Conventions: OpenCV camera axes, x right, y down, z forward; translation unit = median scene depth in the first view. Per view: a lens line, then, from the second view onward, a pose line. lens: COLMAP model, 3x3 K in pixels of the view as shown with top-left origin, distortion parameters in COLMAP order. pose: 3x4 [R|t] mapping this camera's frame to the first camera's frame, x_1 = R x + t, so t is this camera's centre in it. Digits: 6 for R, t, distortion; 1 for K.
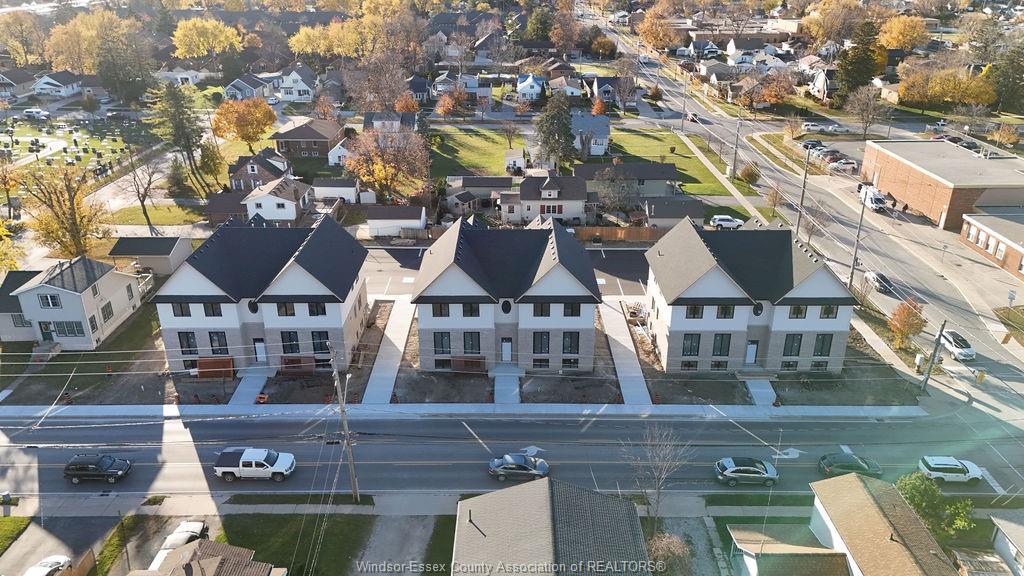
lens RADIAL K [[758.6, 0, 512.0], [0, 758.6, 288.0], [0, 0, 1]] dist [0.061784, -0.001881]
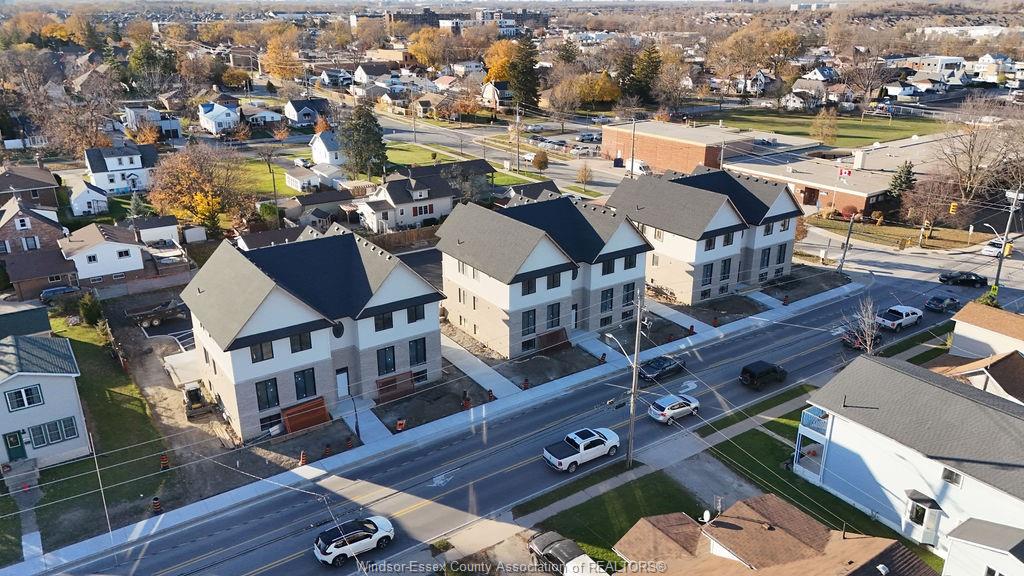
lens RADIAL K [[758.6, 0, 512.0], [0, 758.6, 288.0], [0, 0, 1]] dist [0.061784, -0.001881]
pose [[0.823012, -0.200997, 0.531273, -0.526260], [0.230029, 0.973112, 0.011813, 0.011713], [-0.519363, 0.112485, 0.847118, 0.164749]]
